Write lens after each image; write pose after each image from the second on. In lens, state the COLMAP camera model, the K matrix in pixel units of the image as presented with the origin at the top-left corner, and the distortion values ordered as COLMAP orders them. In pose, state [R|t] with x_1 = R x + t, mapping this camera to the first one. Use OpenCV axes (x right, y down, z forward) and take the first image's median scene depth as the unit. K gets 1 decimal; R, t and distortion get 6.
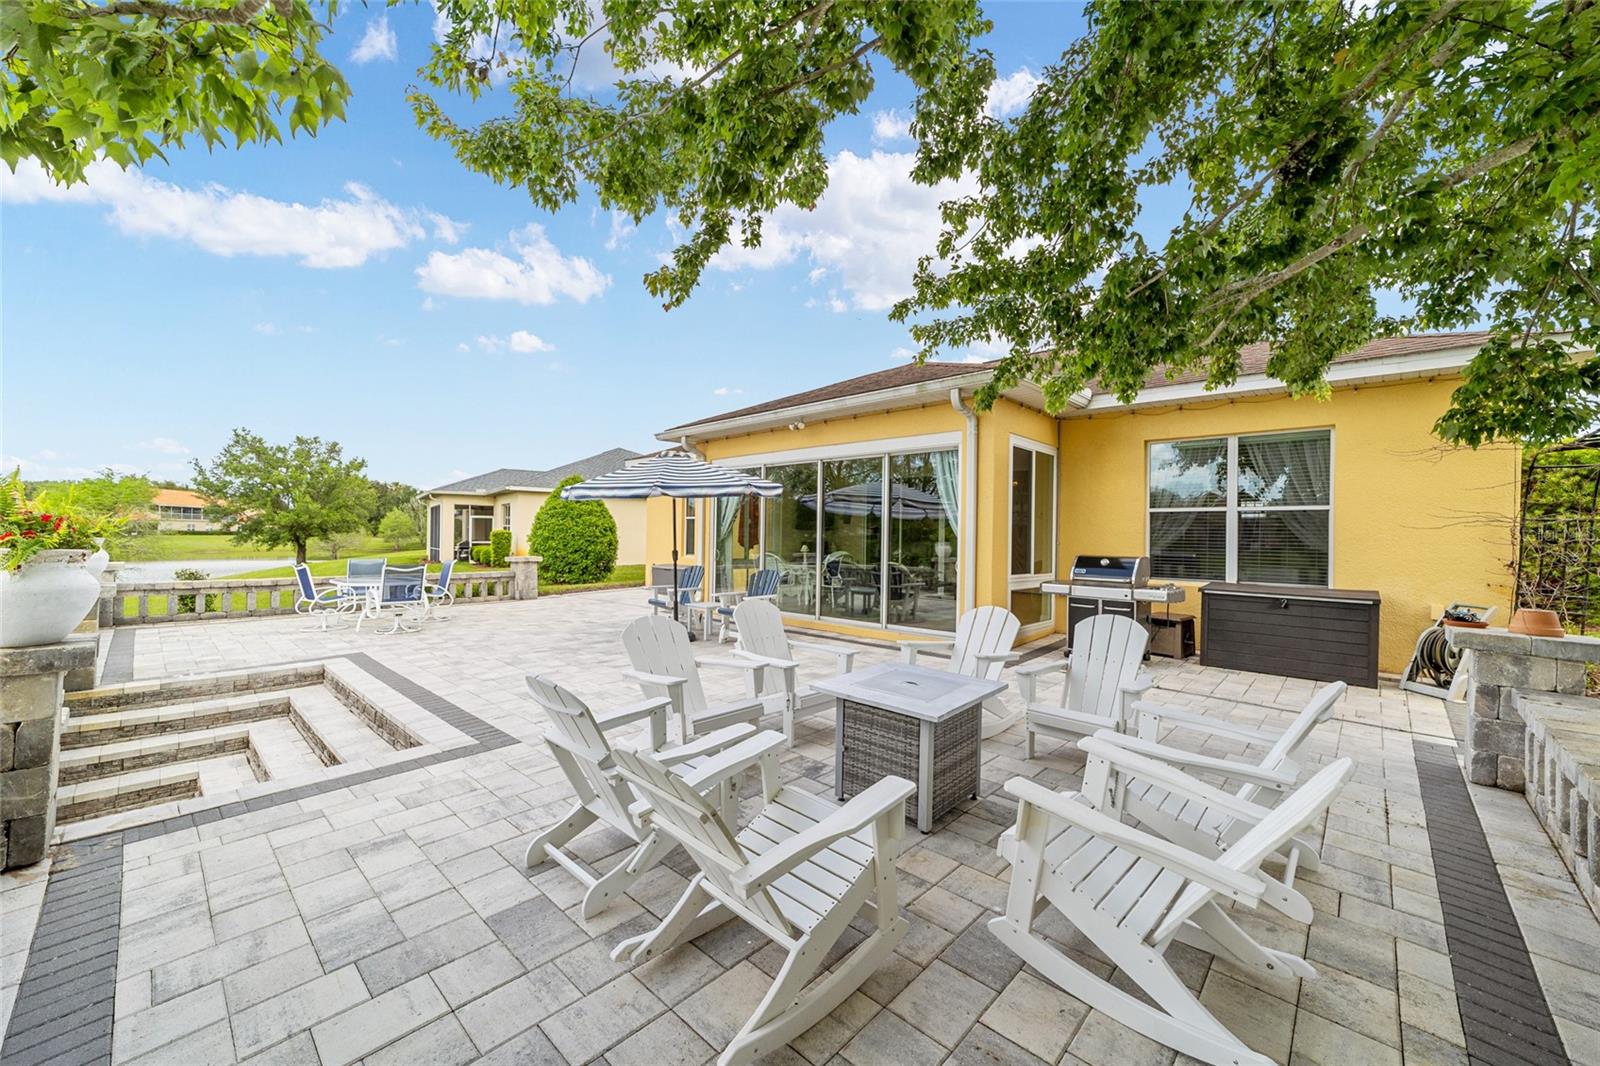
lens RADIAL K [[623.1, 0, 794.3], [0, 623.1, 534.0], [0, 0, 1]] dist [-0.020157, 0.010624]
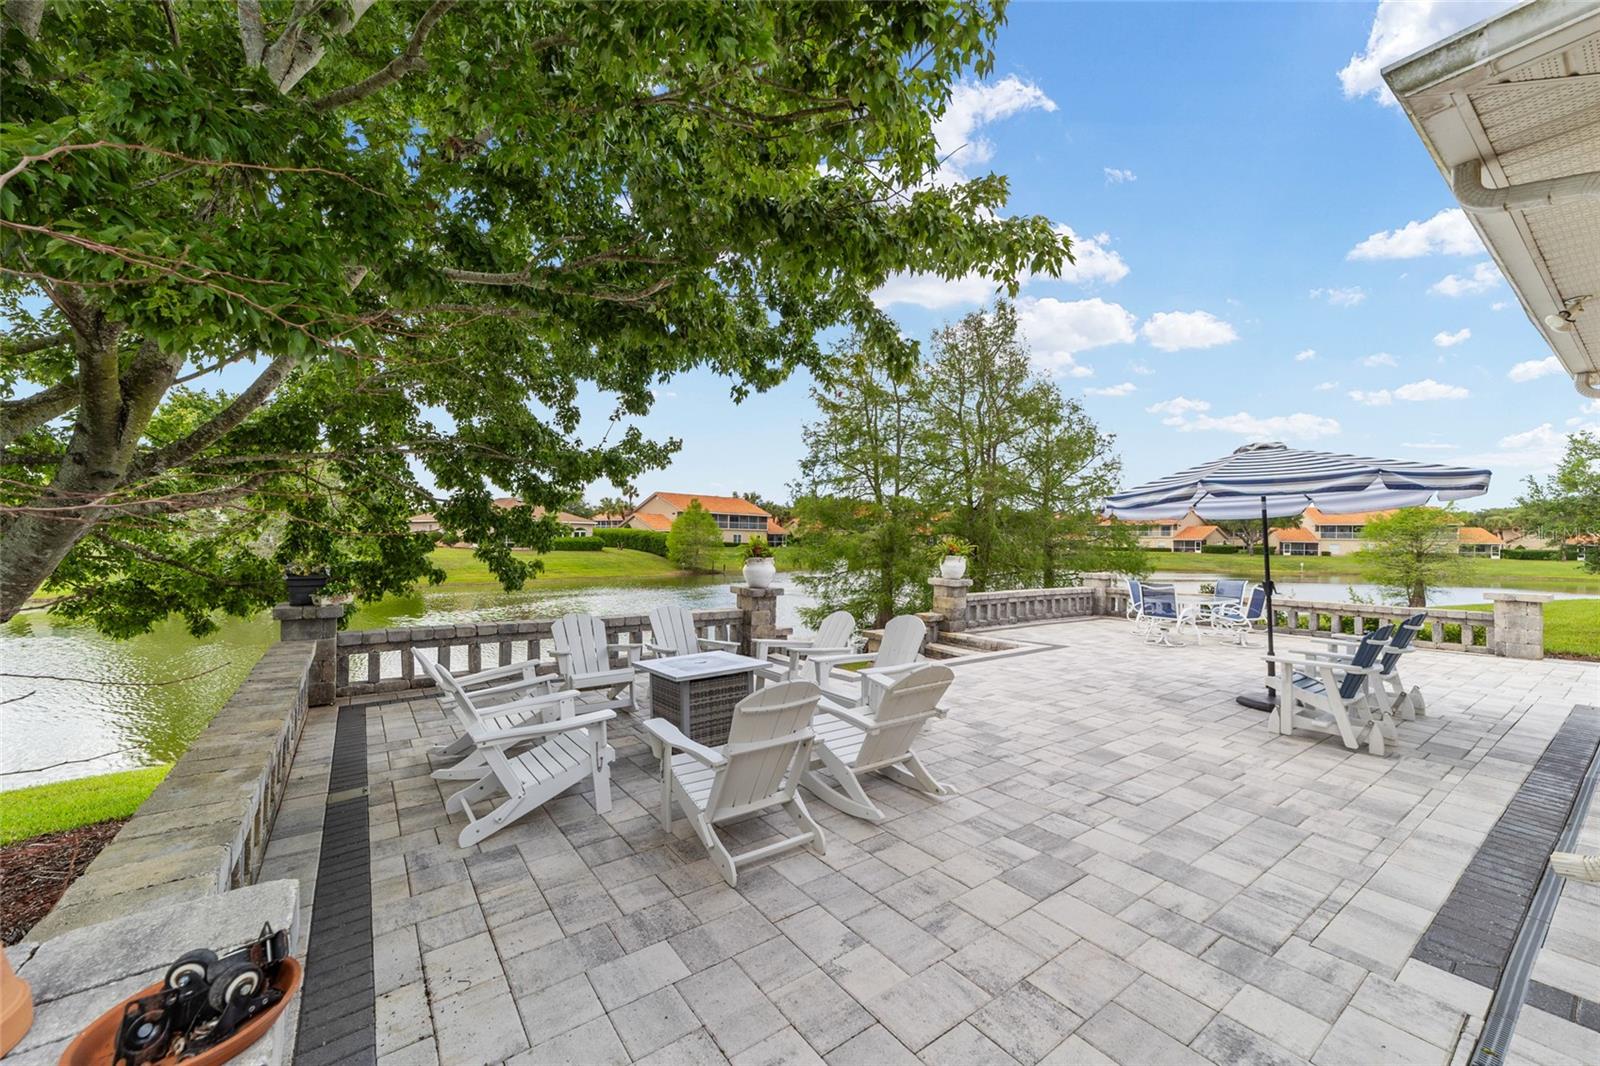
lens RADIAL K [[623.1, 0, 794.3], [0, 623.1, 534.0], [0, 0, 1]] dist [-0.020157, 0.010624]
pose [[-0.192415, -0.030226, -0.980848, 0.192908], [-0.009400, 0.999536, -0.028958, 0.000324], [0.981269, 0.003647, -0.192610, 0.188342]]
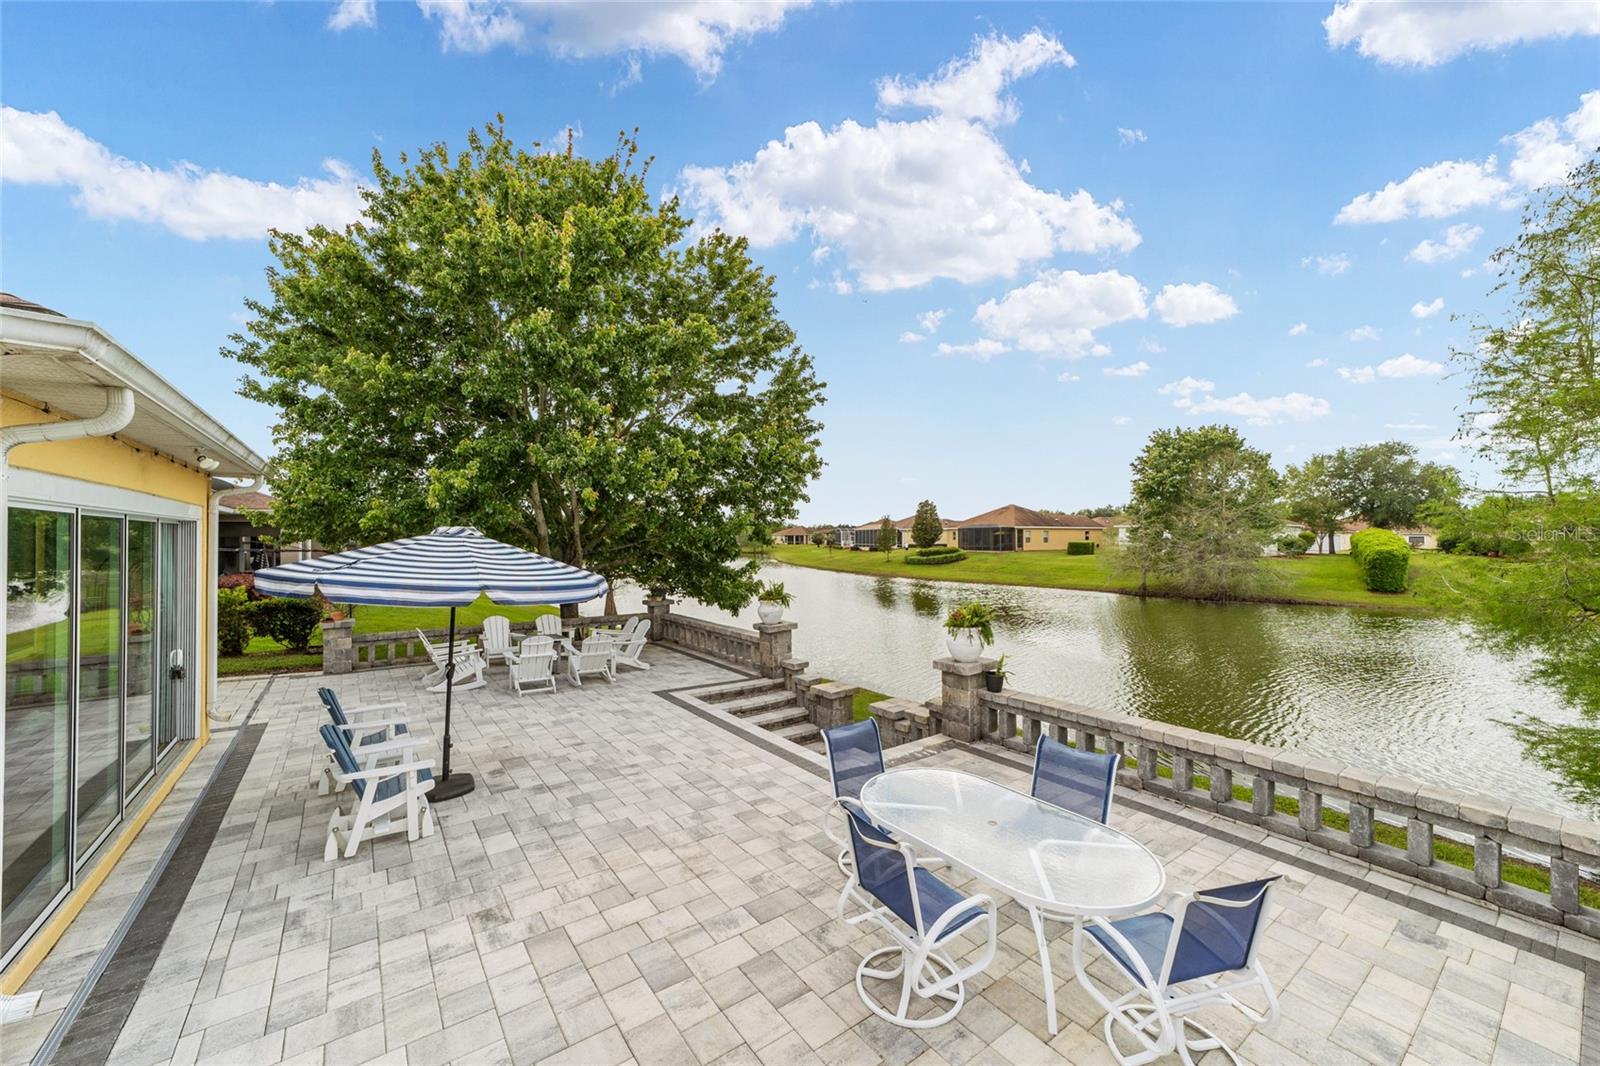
lens RADIAL K [[613.3, 0, 793.6], [0, 613.3, 535.1], [0, 0, 1]] dist [-0.018663, 0.010504]
pose [[-0.984671, -0.014065, 0.173852, -0.219162], [-0.015077, 0.999876, -0.004506, -0.038126], [-0.173767, -0.007058, -0.984761, 0.508045]]
